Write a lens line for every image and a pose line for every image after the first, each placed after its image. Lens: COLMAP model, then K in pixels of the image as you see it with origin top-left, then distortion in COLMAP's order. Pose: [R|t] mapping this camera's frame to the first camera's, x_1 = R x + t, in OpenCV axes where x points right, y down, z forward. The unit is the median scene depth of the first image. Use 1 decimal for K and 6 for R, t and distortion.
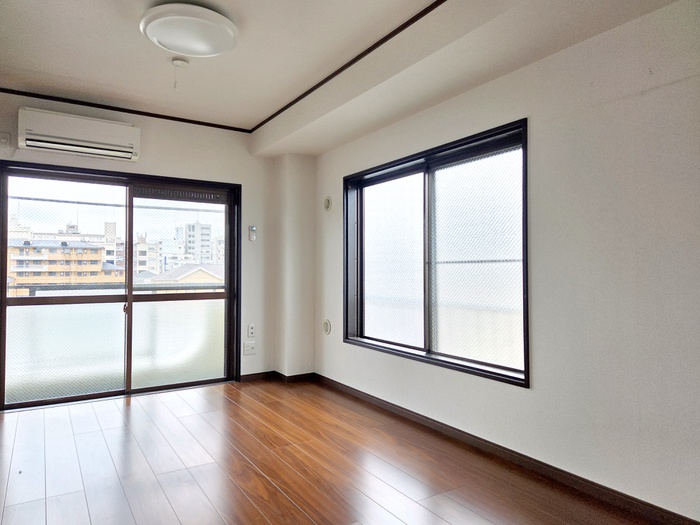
lens RADIAL K [[483.3, 0, 352.3], [0, 483.3, 263.9], [0, 0, 1]] dist [0.059015, -0.021949]
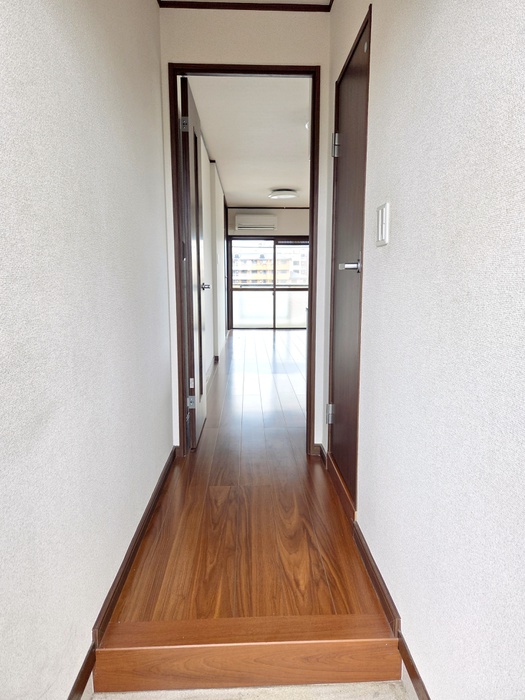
lens RADIAL K [[483.3, 0, 266.6], [0, 483.3, 350.6], [0, 0, 1]] dist [0.059015, -0.021949]
pose [[0.865942, 0.072624, -0.494843, 0.632891], [0.007666, 0.987358, 0.158321, -0.006190], [0.500085, -0.140890, 0.854438, -0.970510]]
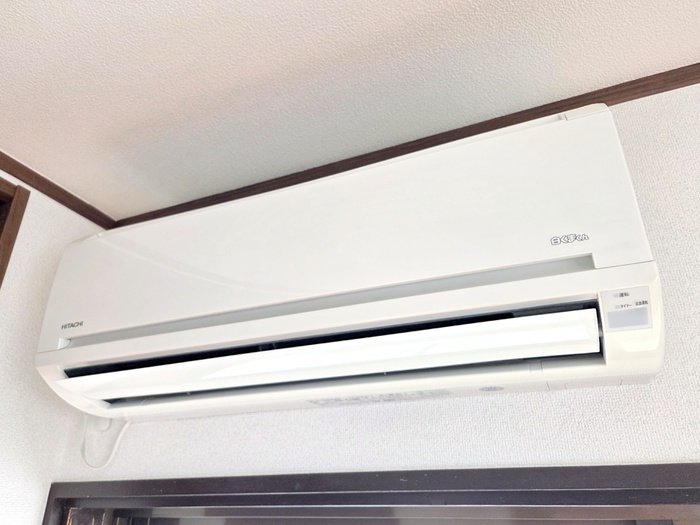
lens RADIAL K [[483.3, 0, 349.7], [0, 483.3, 262.5], [0, 0, 1]] dist [0.059015, -0.021949]
pose [[0.572793, -0.366155, -0.733375, -0.337759], [0.016260, 0.899586, -0.436441, -0.158794], [0.819539, 0.238066, 0.521230, 0.761805]]
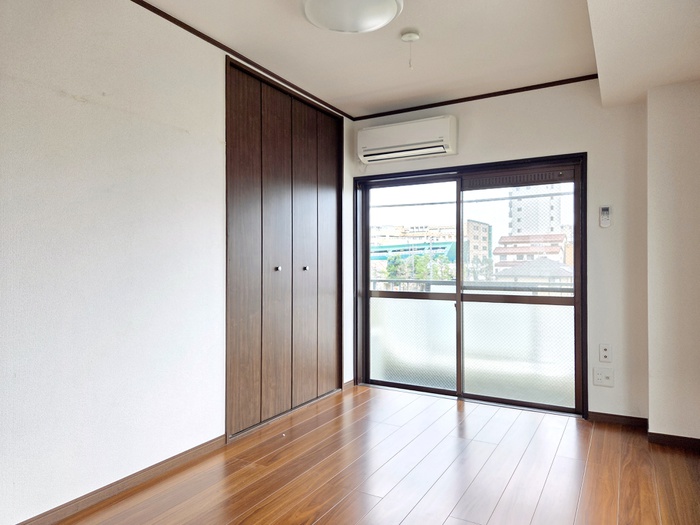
lens RADIAL K [[483.3, 0, 347.1], [0, 483.3, 264.8], [0, 0, 1]] dist [0.059015, -0.021949]
pose [[0.459846, 0.000853, -0.887998, 0.265393], [0.011801, 0.999905, 0.007072, -0.002185], [0.887920, -0.013731, 0.459792, 0.336714]]
